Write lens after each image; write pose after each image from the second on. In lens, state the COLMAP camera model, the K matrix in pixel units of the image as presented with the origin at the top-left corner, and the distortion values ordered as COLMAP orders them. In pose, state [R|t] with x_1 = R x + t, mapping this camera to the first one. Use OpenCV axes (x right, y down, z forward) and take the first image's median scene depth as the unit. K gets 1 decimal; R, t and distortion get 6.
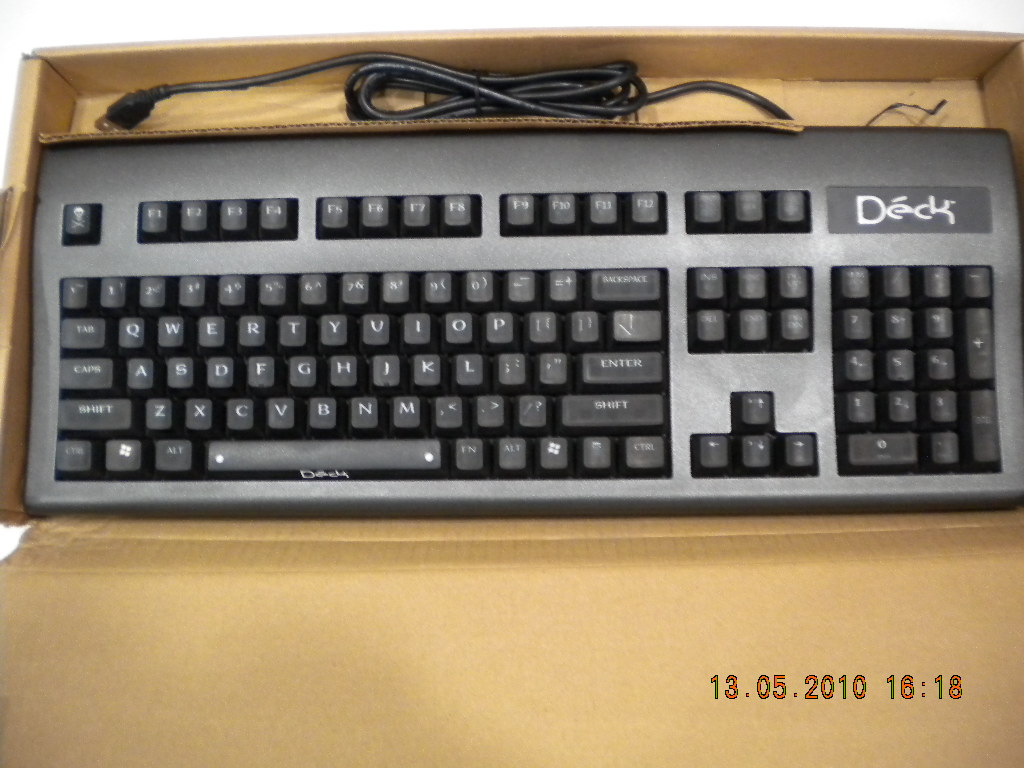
lens RADIAL K [[1079.9, 0, 512.0], [0, 1079.9, 384.0], [0, 0, 1]] dist [-0.077017, -0.151117]
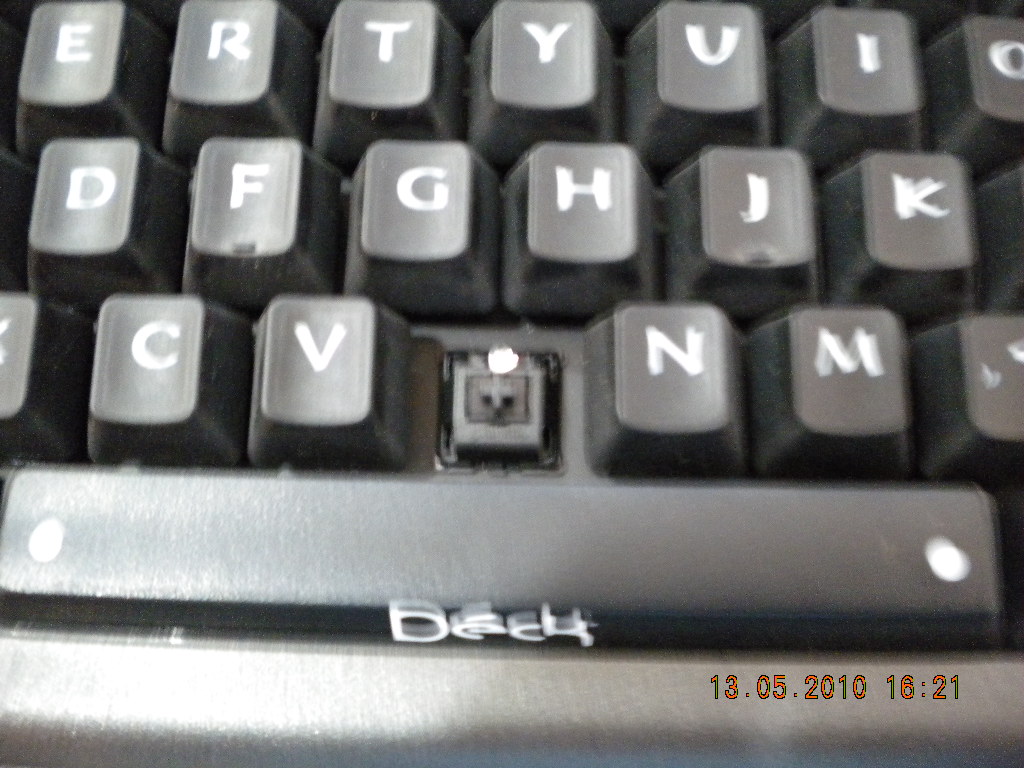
lens RADIAL K [[1079.9, 0, 512.0], [0, 1079.9, 384.0], [0, 0, 1]] dist [-0.077017, -0.151117]
pose [[0.999353, 0.032226, 0.016000, -0.174295], [-0.029410, 0.987841, -0.152659, 0.067023], [-0.020725, 0.152090, 0.988149, 0.758608]]
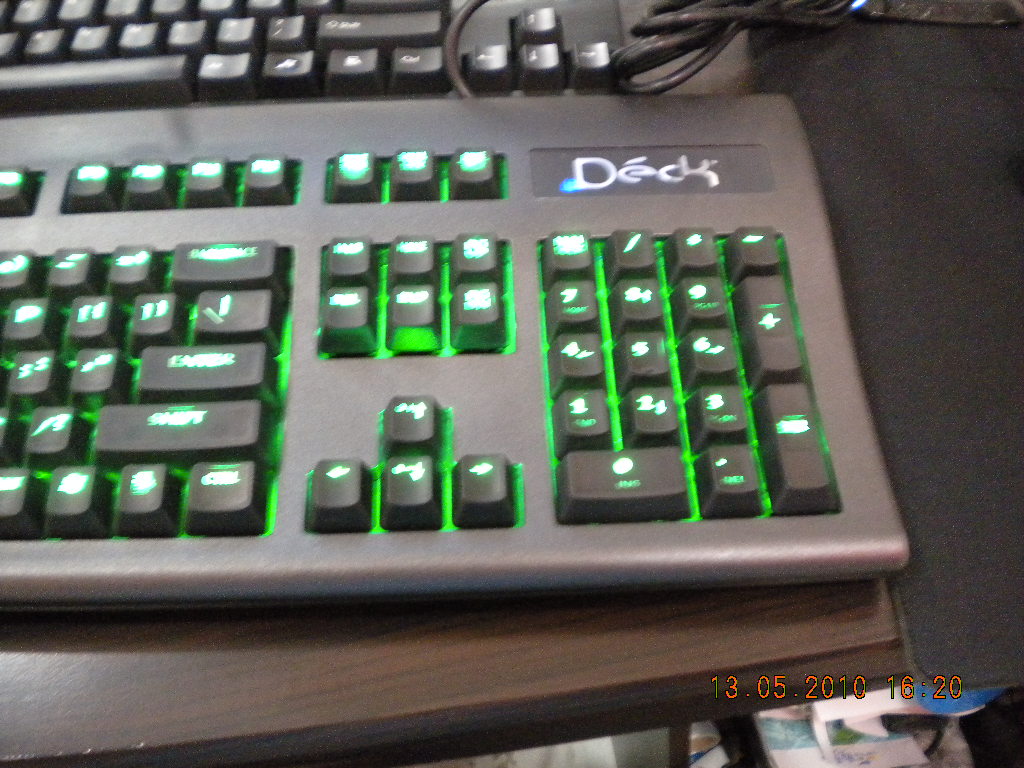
lens RADIAL K [[1079.9, 0, 512.0], [0, 1079.9, 384.0], [0, 0, 1]] dist [-0.077017, -0.151117]
pose [[0.999176, -0.009797, 0.039383, 0.254991], [0.026214, 0.896608, -0.442049, 0.271815], [-0.030980, 0.442717, 0.896126, 0.433798]]
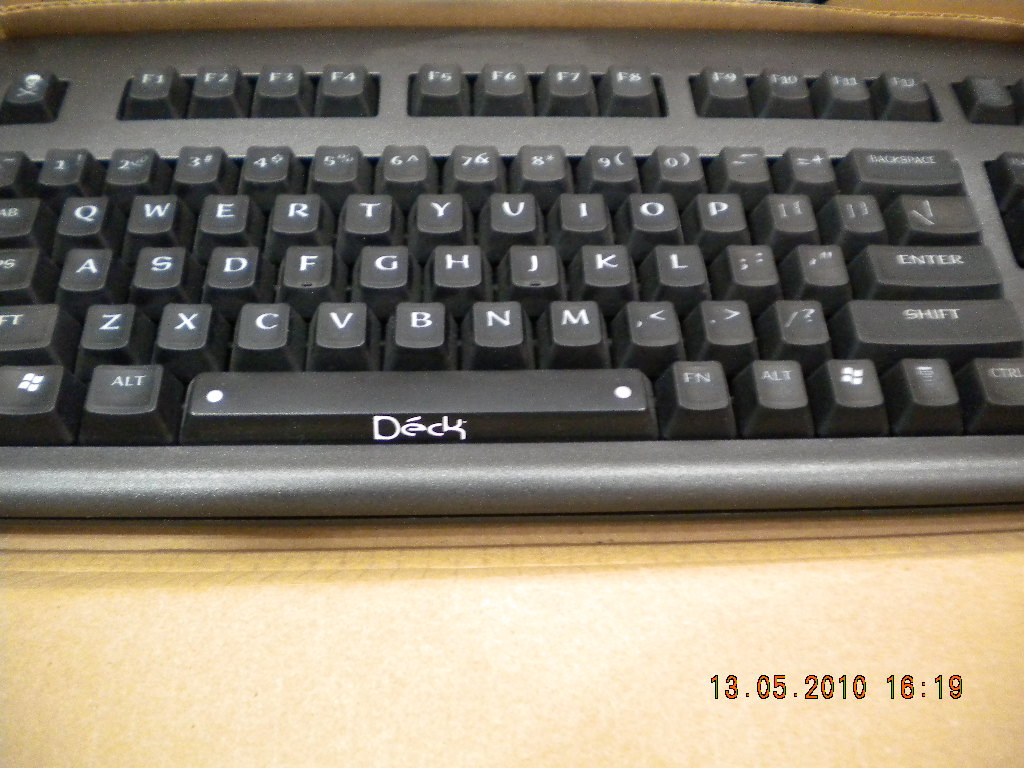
lens RADIAL K [[1079.9, 0, 512.0], [0, 1079.9, 384.0], [0, 0, 1]] dist [-0.077017, -0.151117]
pose [[0.997631, 0.011402, 0.067848, -0.164418], [0.024681, 0.861221, -0.507630, 0.325149], [-0.064220, 0.508102, 0.858899, 0.543554]]
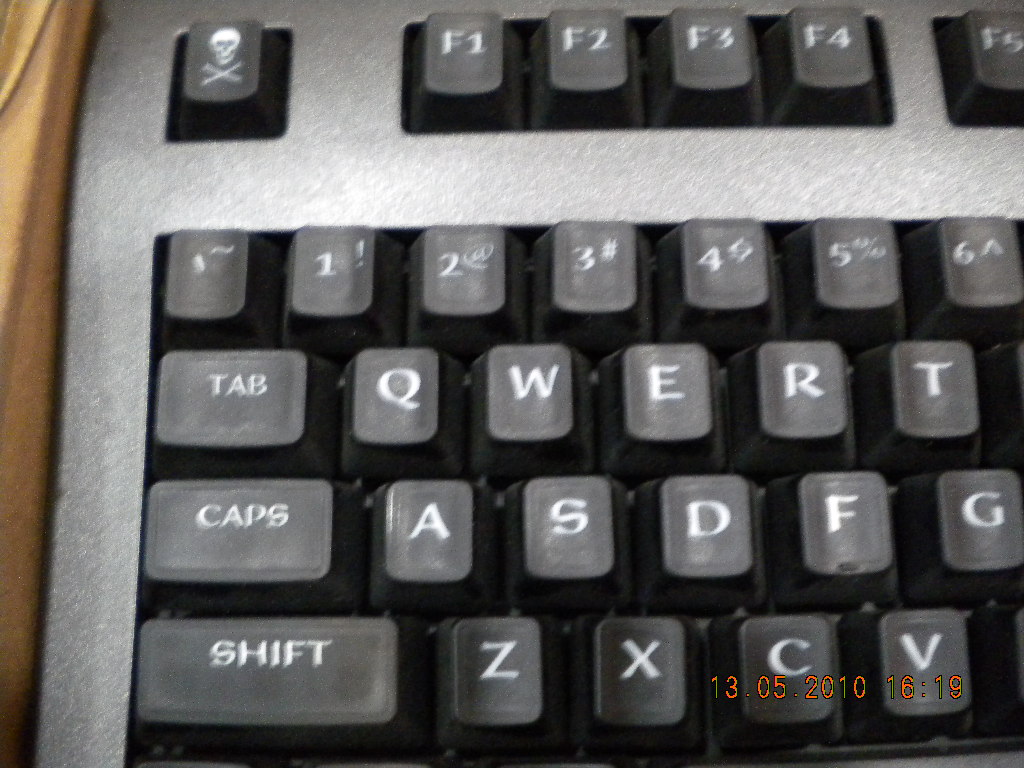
lens RADIAL K [[1079.9, 0, 512.0], [0, 1079.9, 384.0], [0, 0, 1]] dist [-0.077017, -0.151117]
pose [[0.999990, -0.004309, 0.000817, -0.324442], [0.004385, 0.986444, -0.164042, -0.001019], [-0.000099, 0.164044, 0.986453, 0.697623]]
